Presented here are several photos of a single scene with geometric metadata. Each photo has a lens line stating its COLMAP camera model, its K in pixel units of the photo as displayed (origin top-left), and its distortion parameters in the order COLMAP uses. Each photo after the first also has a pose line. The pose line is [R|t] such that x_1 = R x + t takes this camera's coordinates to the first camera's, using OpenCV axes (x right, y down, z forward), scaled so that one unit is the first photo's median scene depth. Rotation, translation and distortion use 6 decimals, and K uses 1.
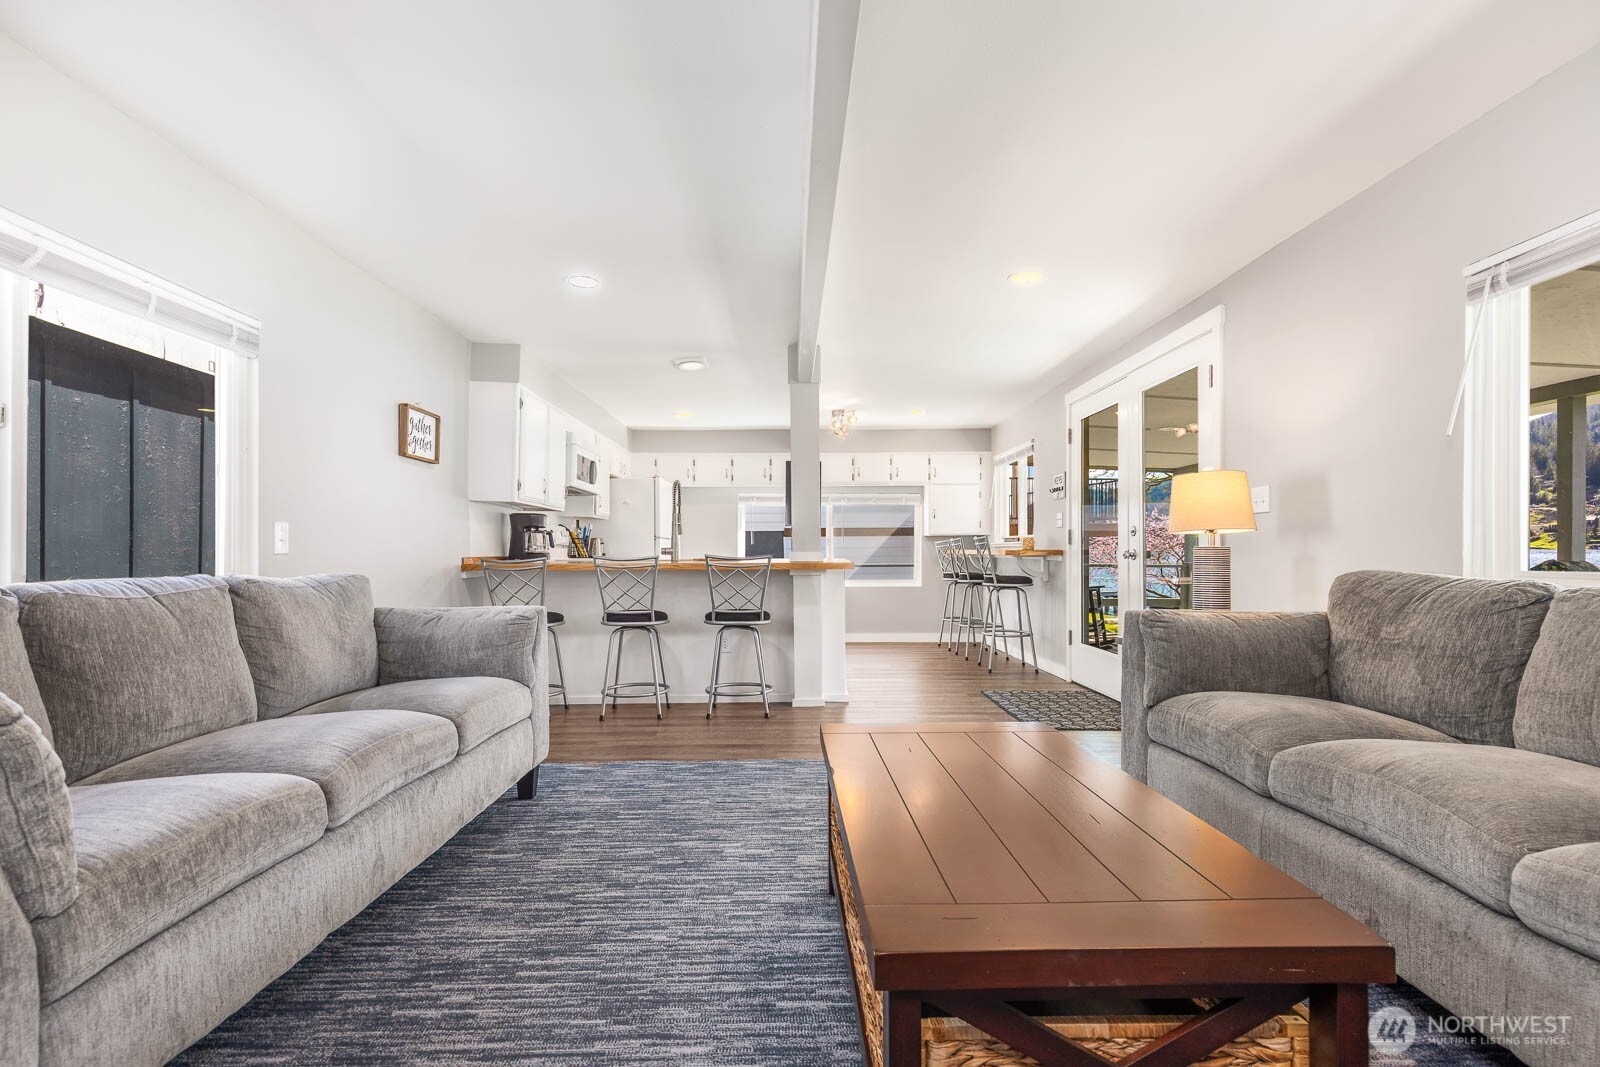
lens RADIAL K [[729.4, 0, 811.9], [0, 729.4, 556.6], [0, 0, 1]] dist [0.013038, -0.001128]
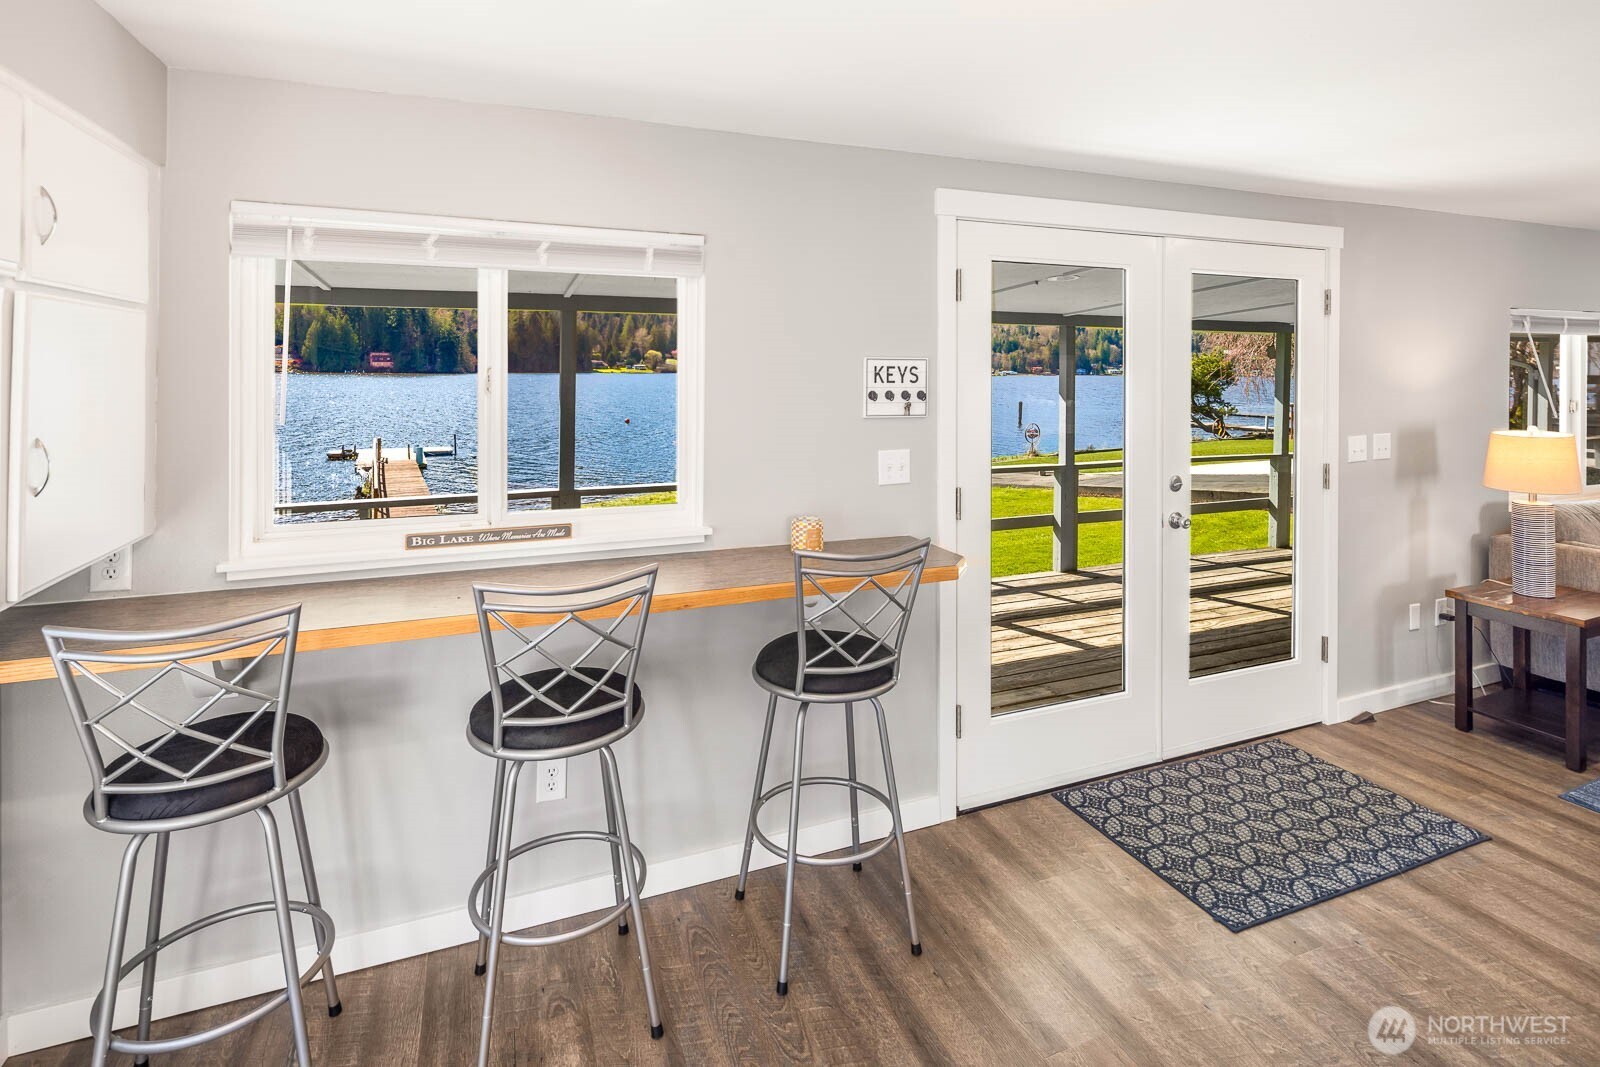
lens RADIAL K [[787.0, 0, 813.2], [0, 787.0, 378.9], [0, 0, 1]] dist [0.010033, -0.003153]
pose [[-0.355755, -0.006205, 0.934559, -0.095407], [0.008159, 0.999919, 0.009745, -0.135738], [-0.934544, 0.011092, -0.355676, 1.540068]]
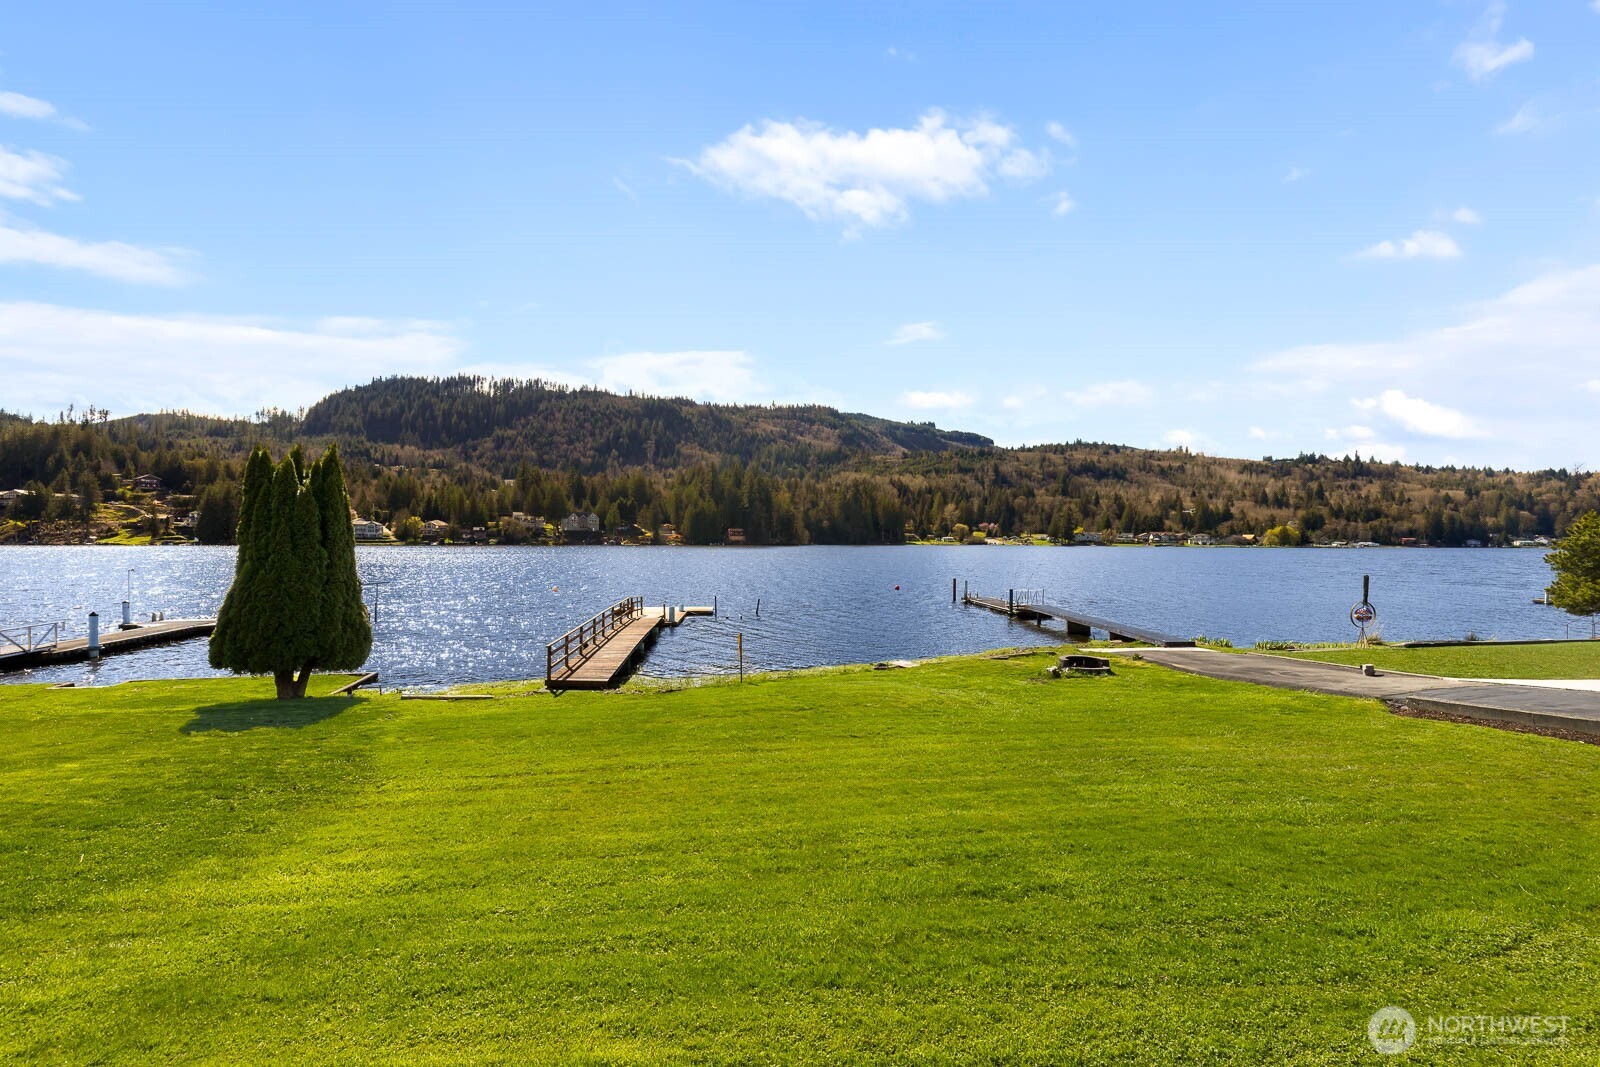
lens RADIAL K [[729.4, 0, 810.5], [0, 729.4, 544.5], [0, 0, 1]] dist [0.013038, -0.001128]
pose [[0.041506, 0.001960, 0.999136, 0.973981], [0.009263, 0.999954, -0.002346, -0.037889], [-0.999095, 0.009352, 0.041486, 0.400484]]
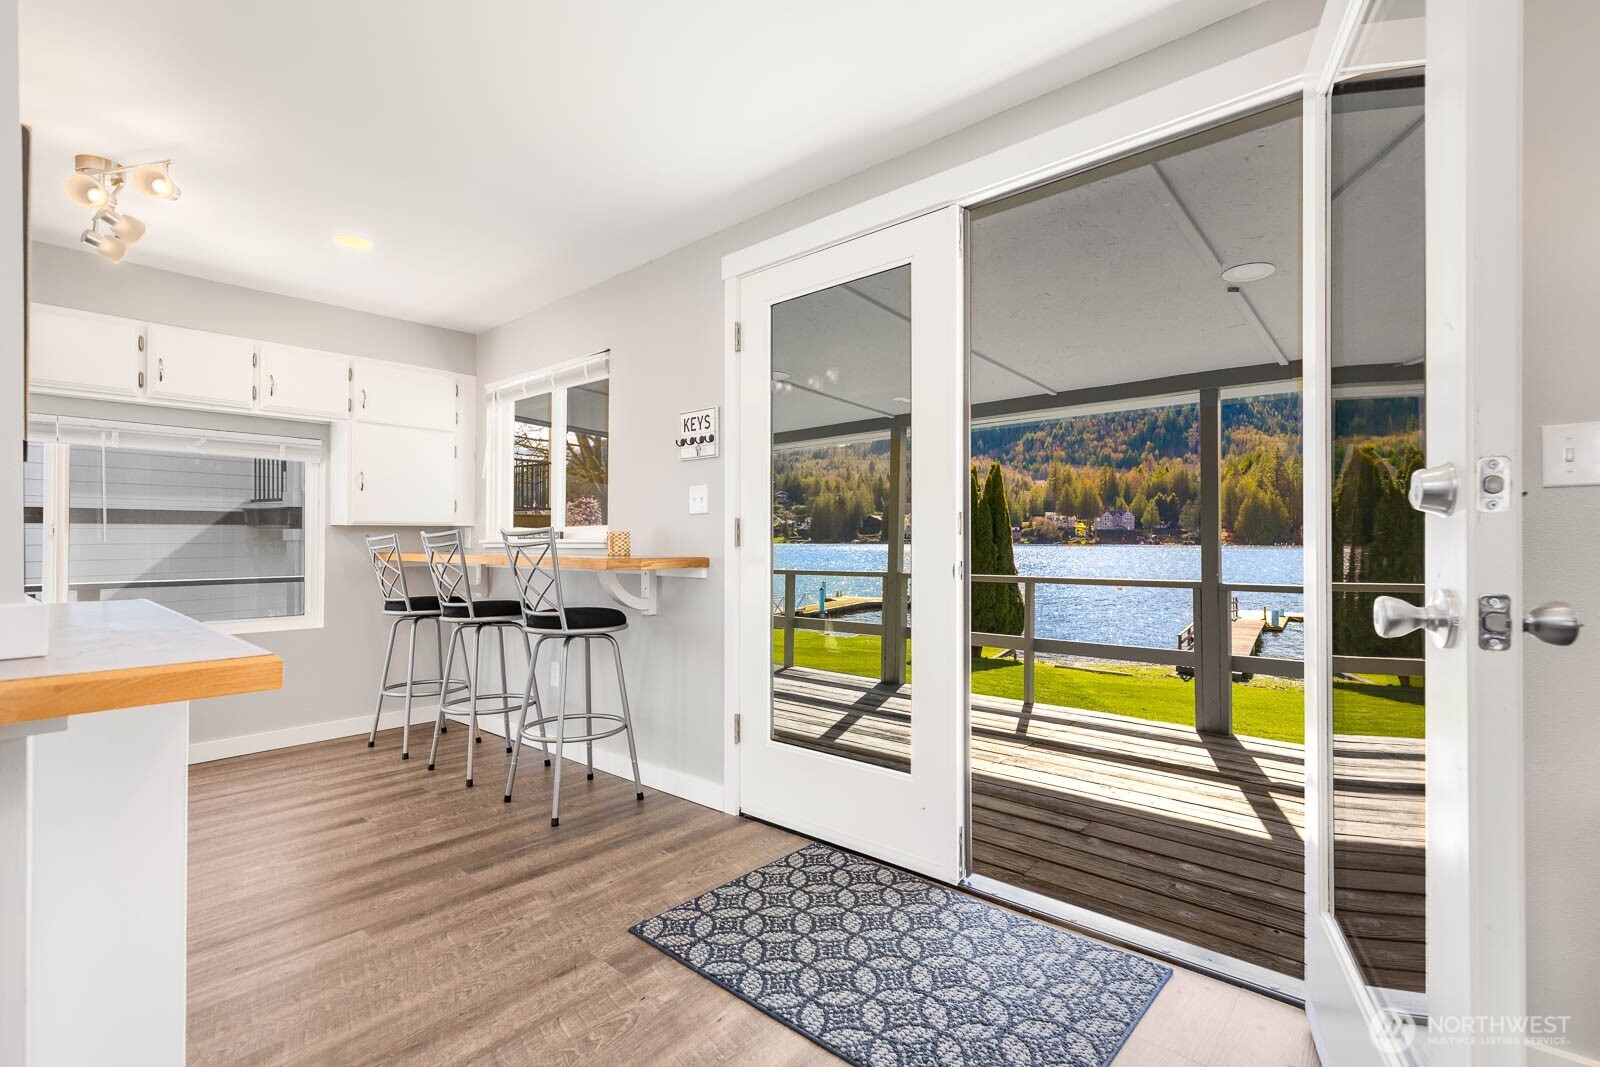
lens RADIAL K [[729.4, 0, 797.4], [0, 729.4, 537.0], [0, 0, 1]] dist [0.013038, -0.001128]
pose [[0.681549, 0.008760, 0.731720, 0.008634], [0.005049, 0.999848, -0.016673, -0.018345], [-0.731755, 0.015058, 0.681401, 0.758532]]
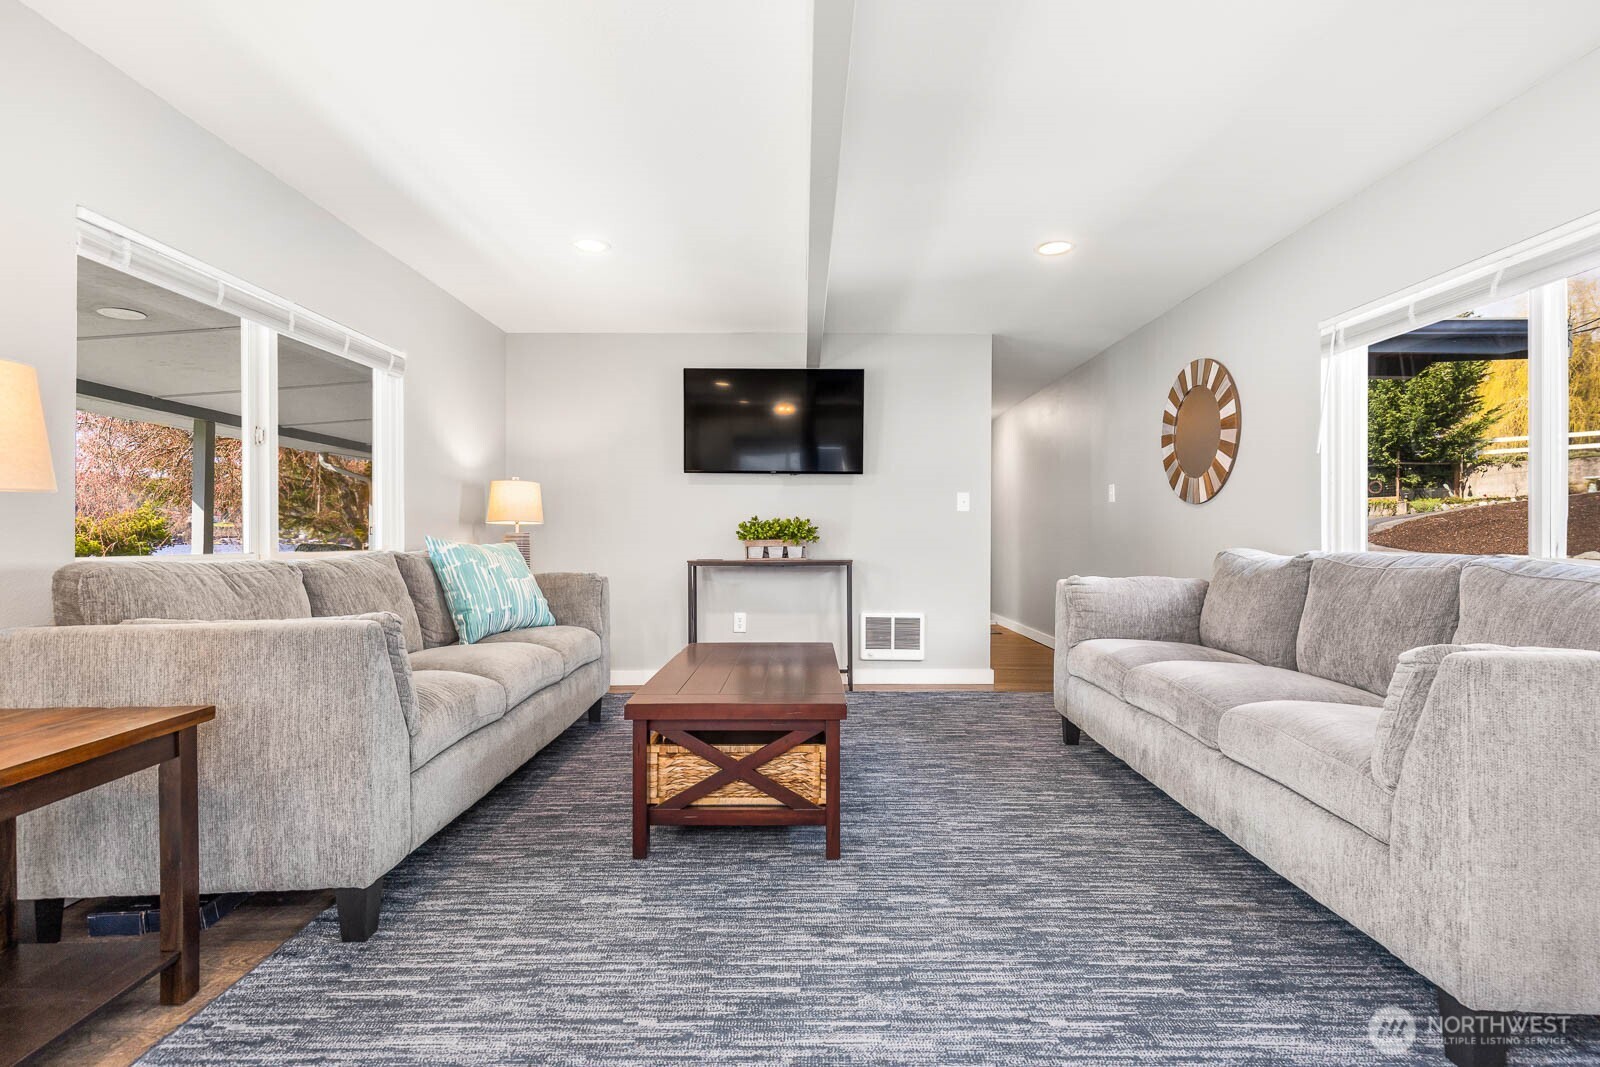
lens RADIAL K [[729.4, 0, 808.8], [0, 729.4, 536.1], [0, 0, 1]] dist [0.013038, -0.001128]
pose [[-0.999728, 0.002810, 0.023143, 0.008291], [0.002919, 0.999985, 0.004684, -0.003497], [-0.023130, 0.004750, -0.999721, 0.933527]]
